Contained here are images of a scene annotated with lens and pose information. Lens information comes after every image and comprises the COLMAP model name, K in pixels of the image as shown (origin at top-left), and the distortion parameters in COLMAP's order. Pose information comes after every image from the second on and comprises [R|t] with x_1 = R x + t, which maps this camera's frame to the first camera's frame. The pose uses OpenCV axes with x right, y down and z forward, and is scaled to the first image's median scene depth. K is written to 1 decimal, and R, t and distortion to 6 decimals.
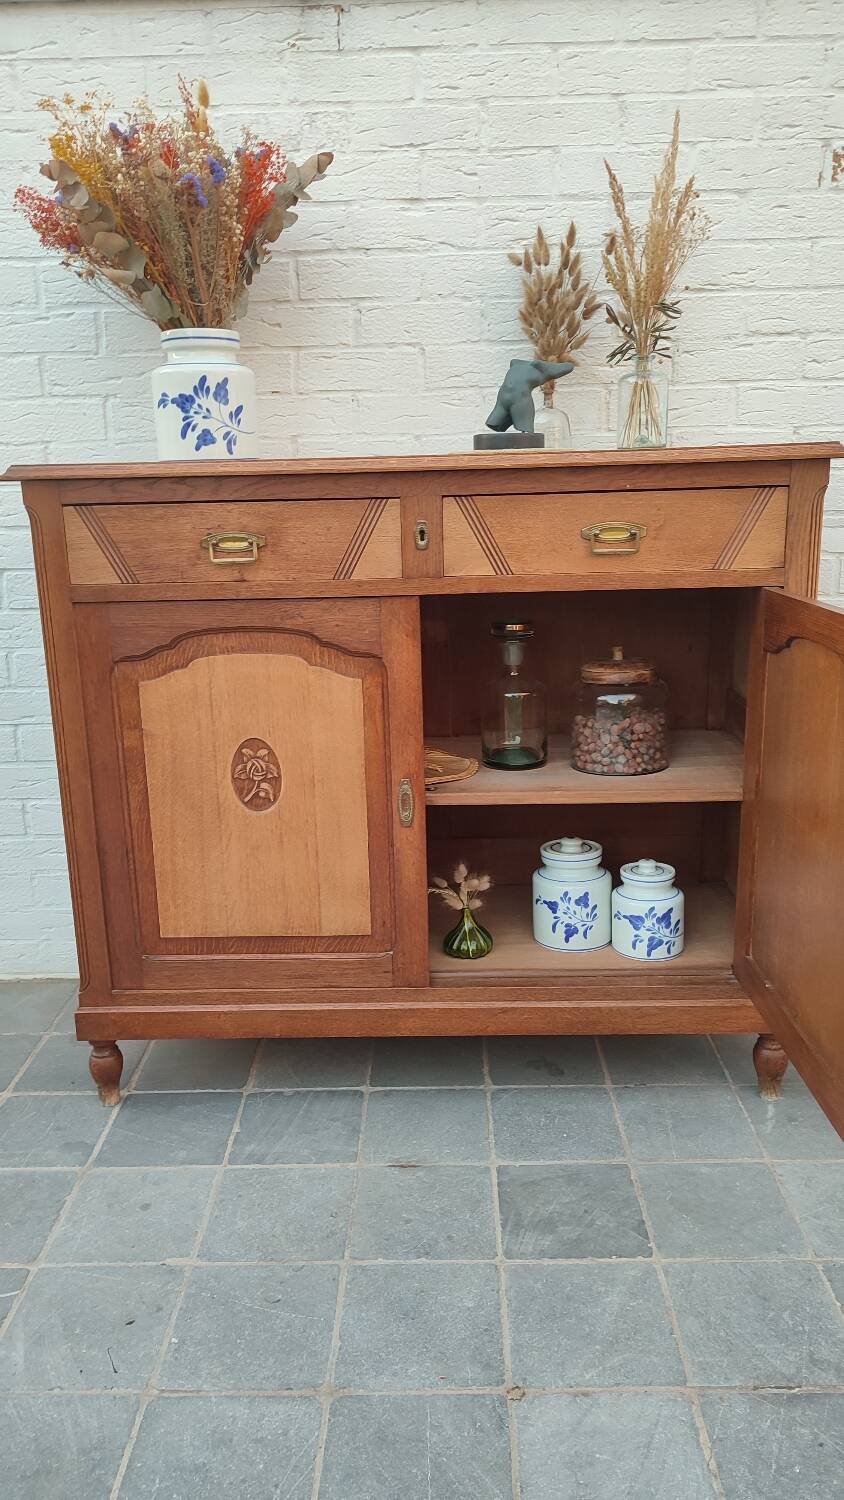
lens RADIAL K [[1079.2, 0, 424.2], [0, 1079.2, 743.5], [0, 0, 1]] dist [0.024576, -0.032026]
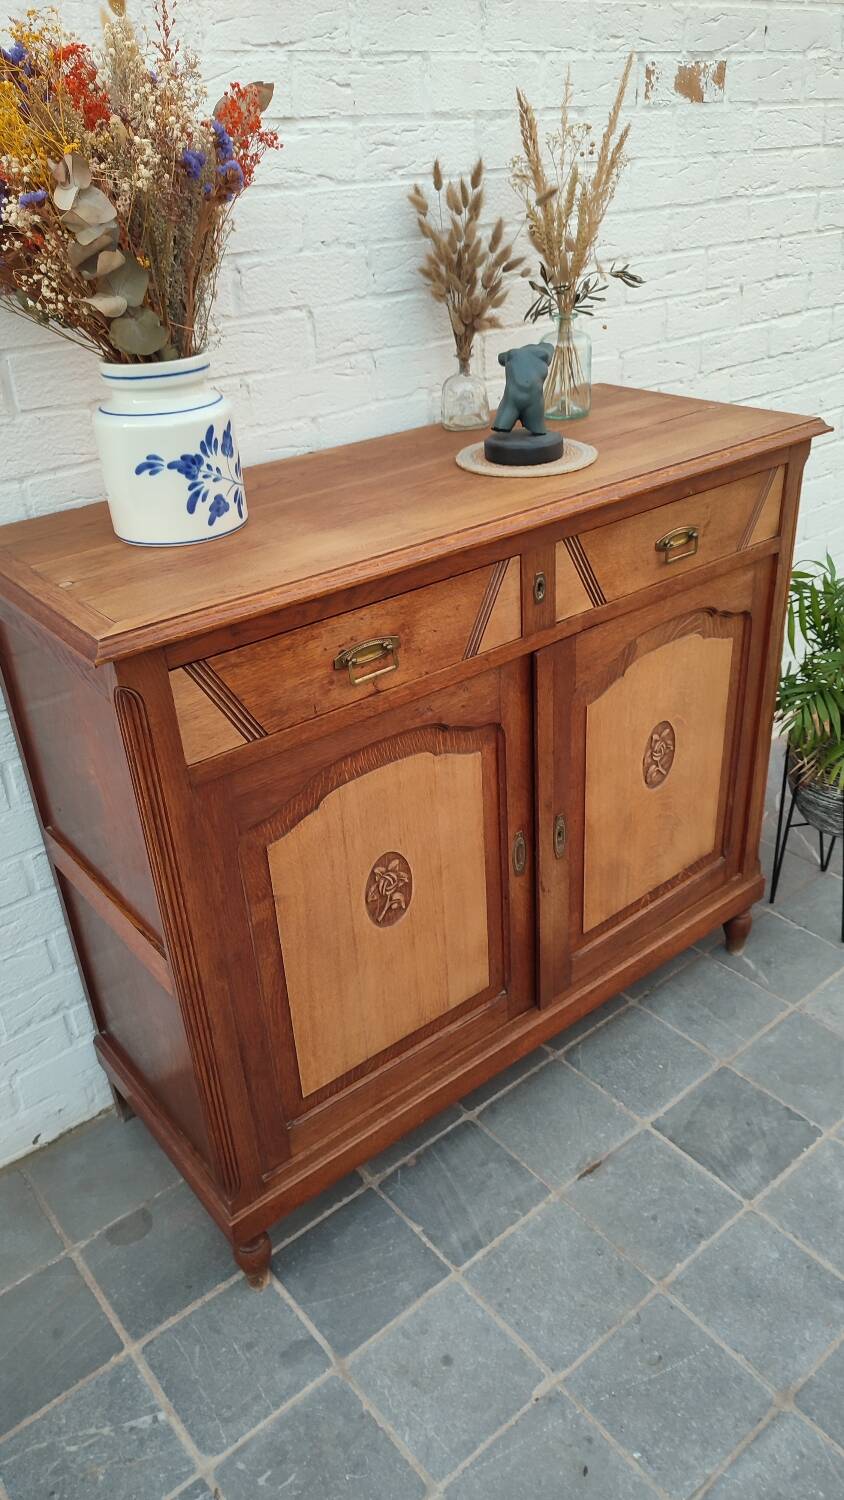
lens RADIAL K [[1079.2, 0, 426.3], [0, 1079.2, 744.3], [0, 0, 1]] dist [0.024576, -0.032026]
pose [[0.766656, -0.326440, 0.552880, -0.566608], [0.189290, 0.937749, 0.291199, -0.323040], [-0.613521, -0.118595, 0.780722, 0.312527]]
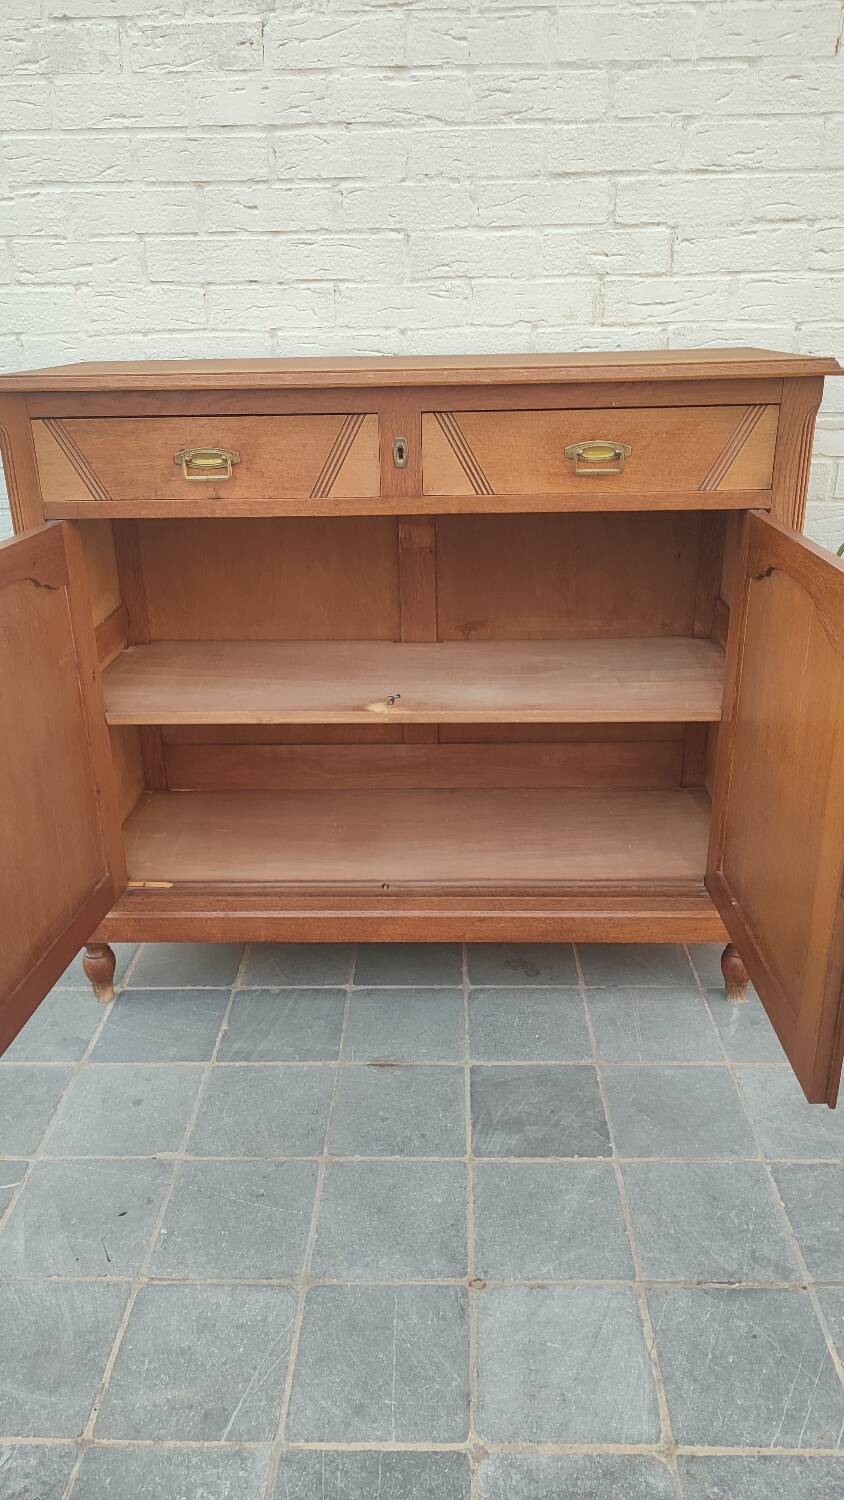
lens RADIAL K [[1079.2, 0, 423.6], [0, 1079.2, 744.6], [0, 0, 1]] dist [0.024576, -0.032026]
pose [[0.999958, 0.007390, -0.005469, 0.023826], [-0.006569, 0.990502, 0.137342, -0.061355], [0.006432, -0.137300, 0.990509, 0.000011]]
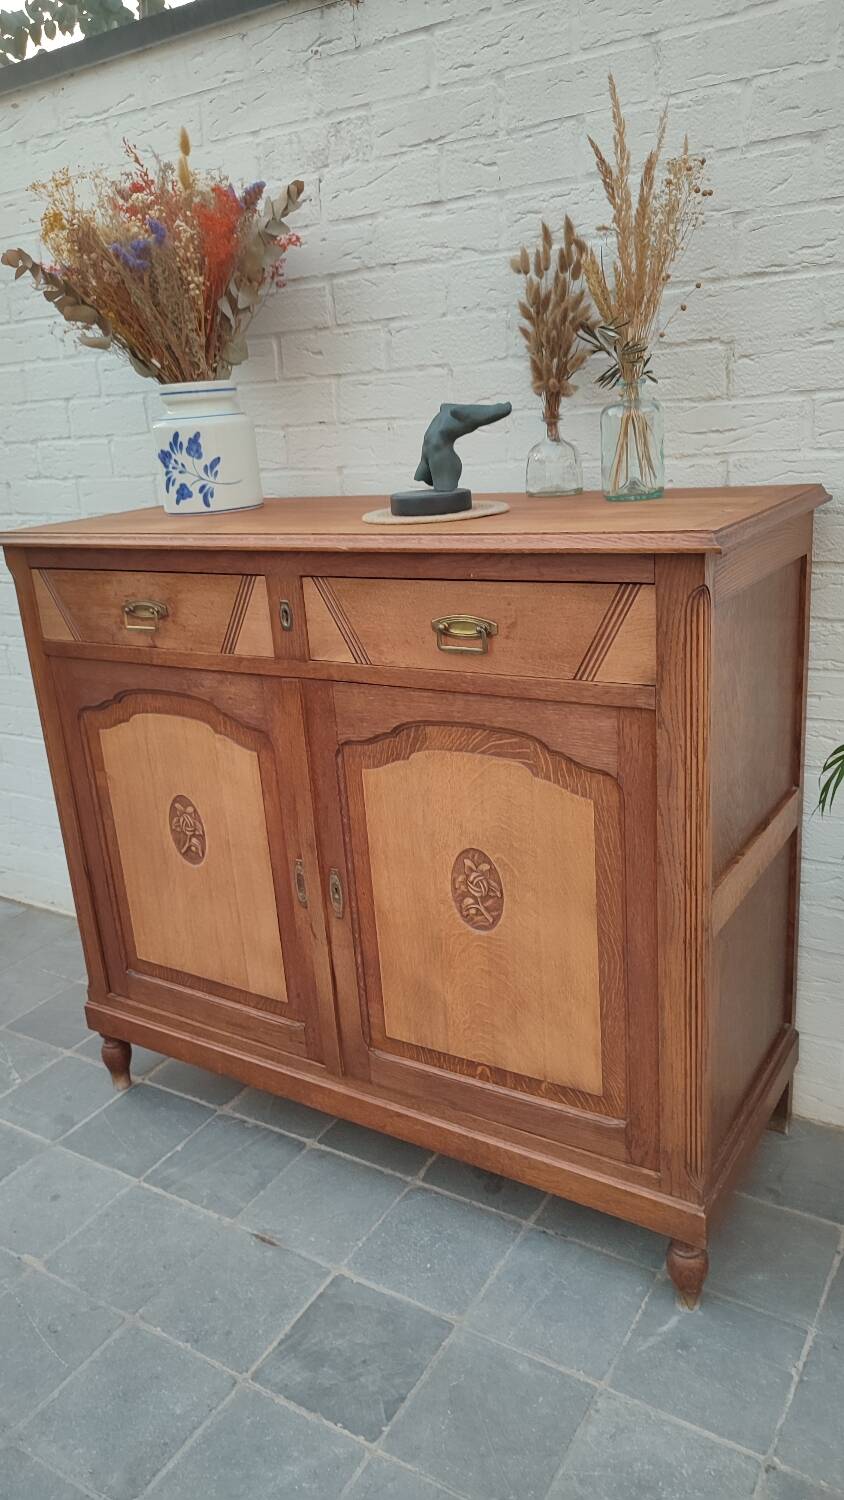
lens RADIAL K [[1079.2, 0, 420.7], [0, 1079.2, 743.9], [0, 0, 1]] dist [0.024576, -0.032026]
pose [[0.856462, 0.118847, -0.502342, 0.534535], [-0.072486, 0.991183, 0.110916, -0.179470], [0.511095, -0.058583, 0.857525, 0.232006]]
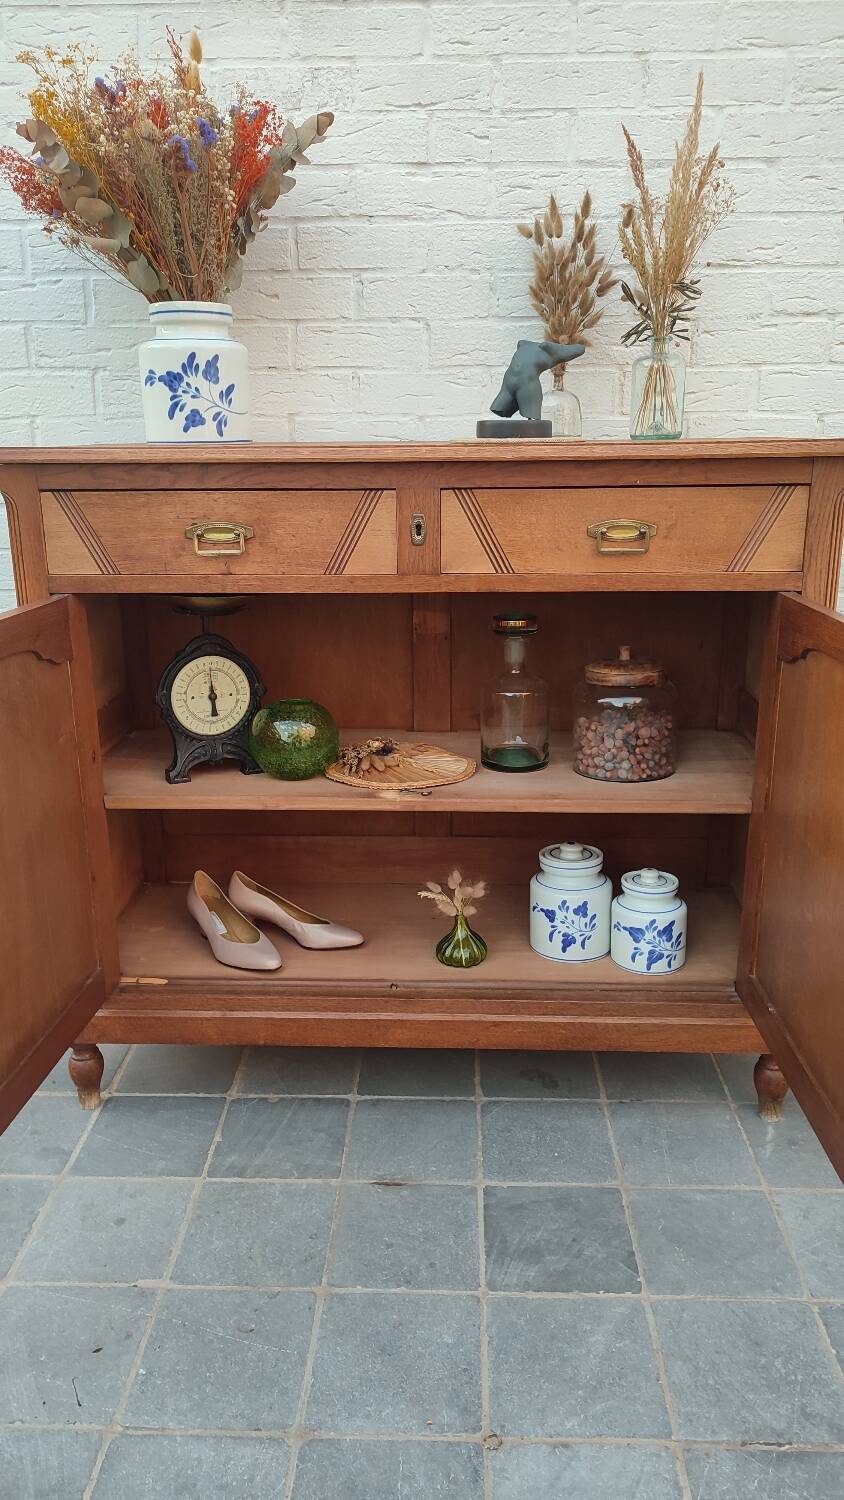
lens RADIAL K [[1079.2, 0, 423.6], [0, 1079.2, 743.4], [0, 0, 1]] dist [0.024576, -0.032026]
pose [[0.999719, 0.020400, -0.012074, 0.016085], [-0.019941, 0.999116, 0.037005, -0.038092], [0.012818, -0.036754, 0.999242, 0.045974]]
